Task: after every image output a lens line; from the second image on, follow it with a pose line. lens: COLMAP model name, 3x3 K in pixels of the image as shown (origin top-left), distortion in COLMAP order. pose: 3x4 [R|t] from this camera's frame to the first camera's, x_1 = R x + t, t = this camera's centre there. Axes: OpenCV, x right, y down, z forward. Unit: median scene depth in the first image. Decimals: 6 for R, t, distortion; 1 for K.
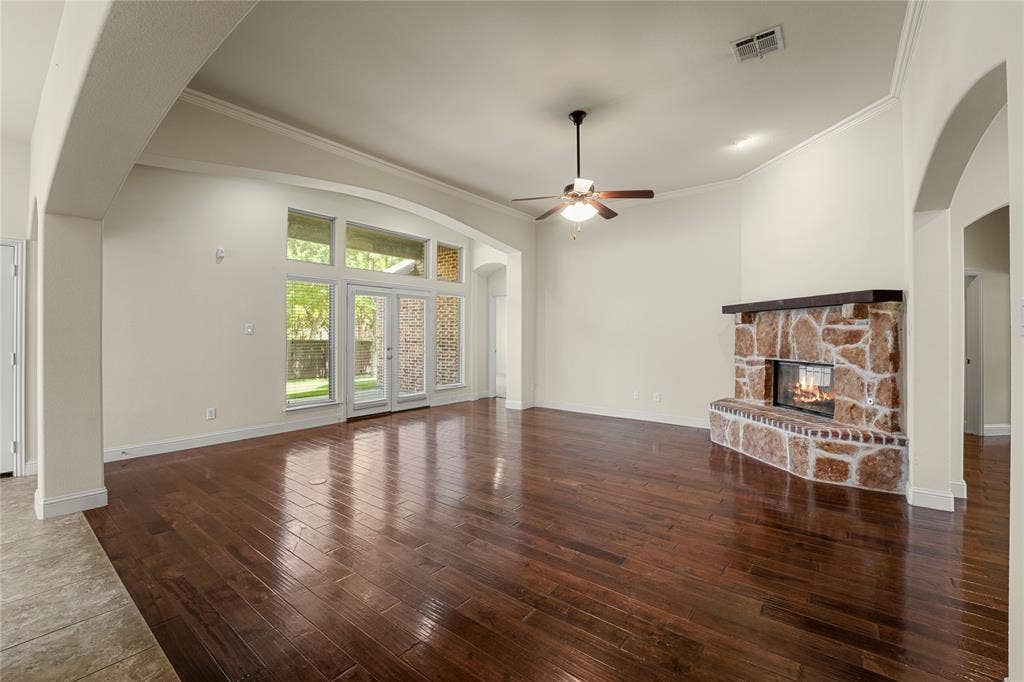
lens RADIAL K [[426.2, 0, 499.9], [0, 426.2, 333.7], [0, 0, 1]] dist [-0.024357, 0.001128]
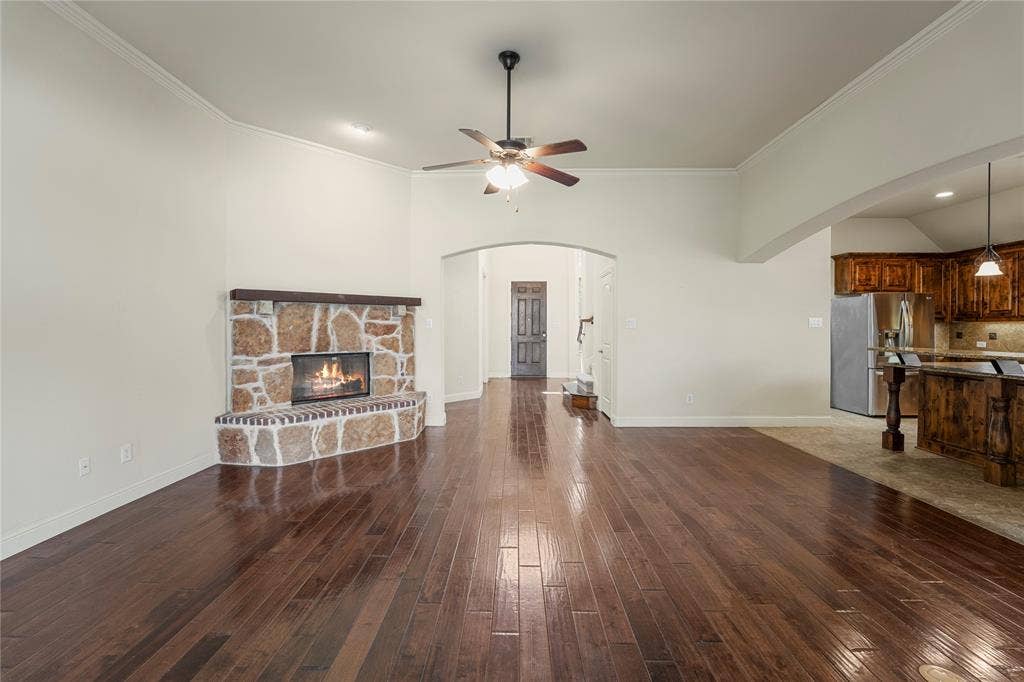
lens RADIAL K [[426.2, 0, 504.7], [0, 426.2, 332.2], [0, 0, 1]] dist [-0.024357, 0.001128]
pose [[-0.606824, -0.008819, 0.794787, -0.391034], [-0.001675, 0.999950, 0.009816, 0.002181], [-0.794834, 0.004625, -0.606809, 1.275801]]
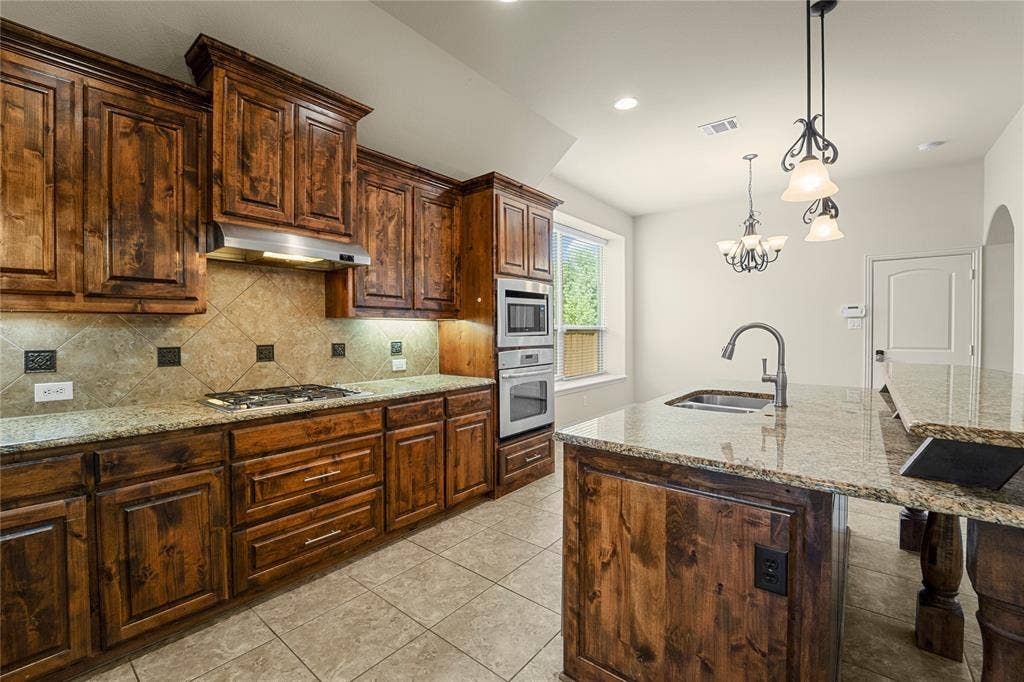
lens RADIAL K [[426.2, 0, 499.7], [0, 426.2, 338.7], [0, 0, 1]] dist [-0.024357, 0.001128]
pose [[-0.021768, 0.018660, -0.999589, 0.013790], [0.005477, 0.999813, 0.018545, -0.000857], [0.999748, -0.005071, -0.021866, -0.240598]]
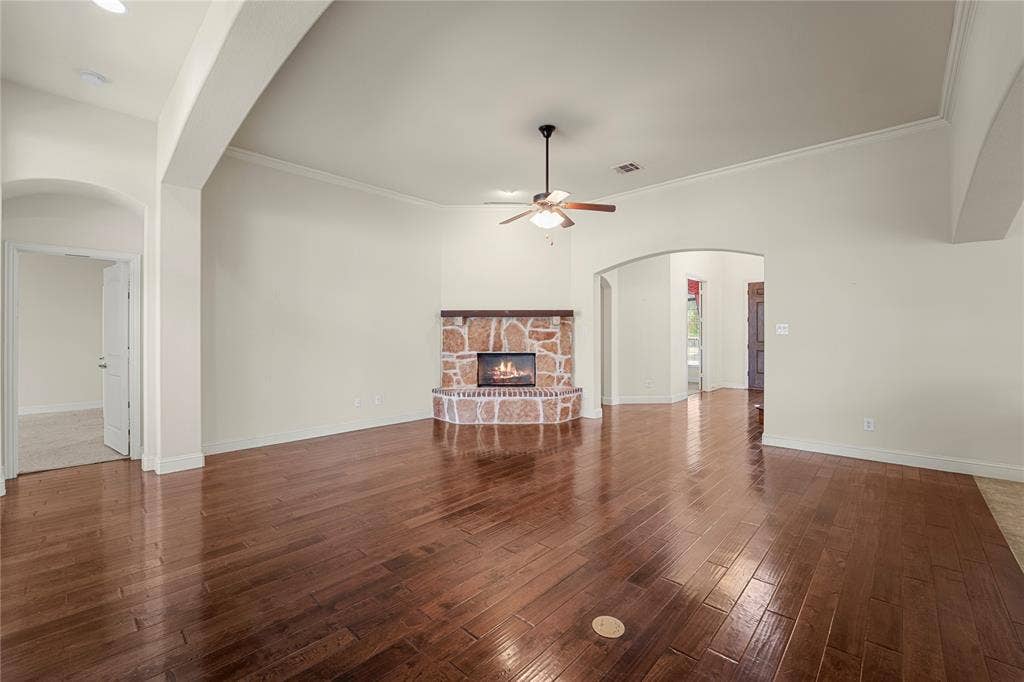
lens RADIAL K [[426.2, 0, 499.6], [0, 426.2, 334.1], [0, 0, 1]] dist [-0.024357, 0.001128]
pose [[0.090452, 0.000119, 0.995901, -0.755430], [-0.000599, 1.000000, -0.000065, 0.000843], [-0.995901, -0.000591, 0.090452, 0.868303]]
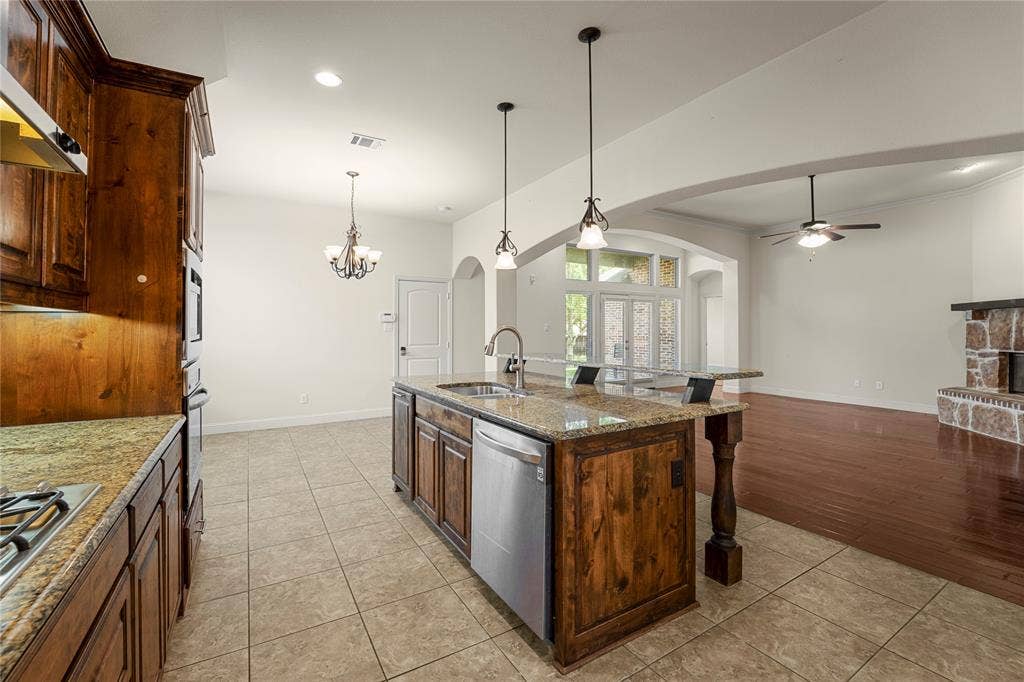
lens RADIAL K [[426.2, 0, 500.0], [0, 426.2, 328.0], [0, 0, 1]] dist [-0.024357, 0.001128]
pose [[0.934659, -0.005464, -0.355503, -0.238349], [0.004308, 0.999983, -0.004043, -0.003197], [0.355518, 0.002247, 0.934667, -0.533200]]
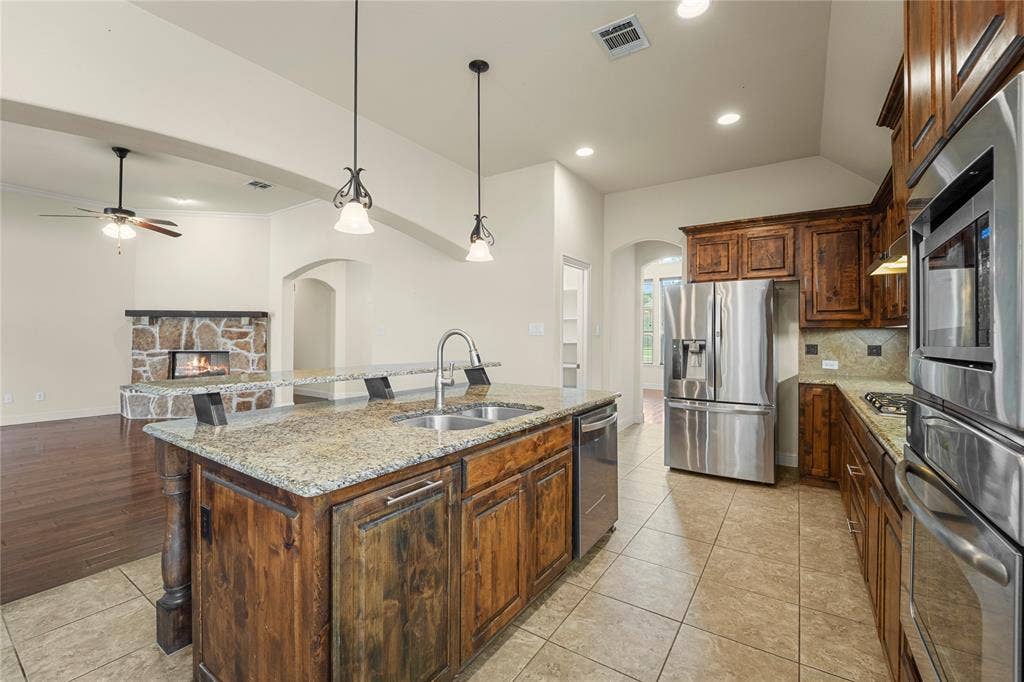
lens RADIAL K [[426.2, 0, 502.3], [0, 426.2, 332.2], [0, 0, 1]] dist [-0.024357, 0.001128]
pose [[-0.078377, 0.004732, 0.996913, -0.905735], [-0.007123, 0.999961, -0.005307, -0.003012], [-0.996898, -0.007516, -0.078340, 0.009482]]
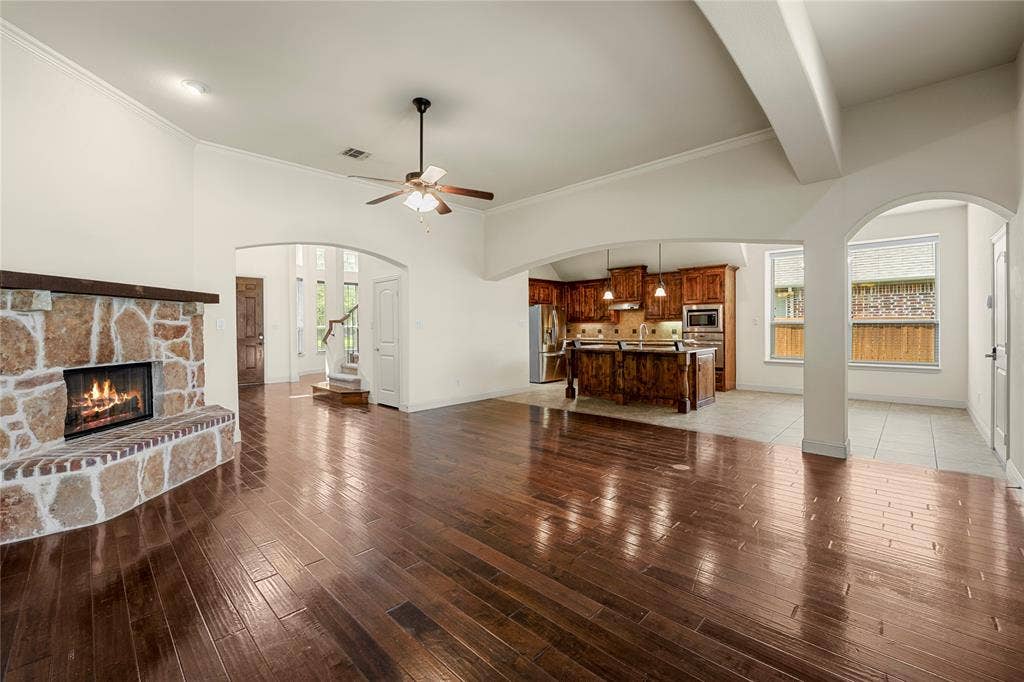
lens RADIAL K [[426.2, 0, 507.3], [0, 426.2, 329.0], [0, 0, 1]] dist [-0.024357, 0.001128]
pose [[-0.995621, 0.007197, 0.093207, -0.085756], [0.007484, 0.999968, 0.002733, 0.003450], [-0.093184, 0.003418, -0.995643, 1.663834]]
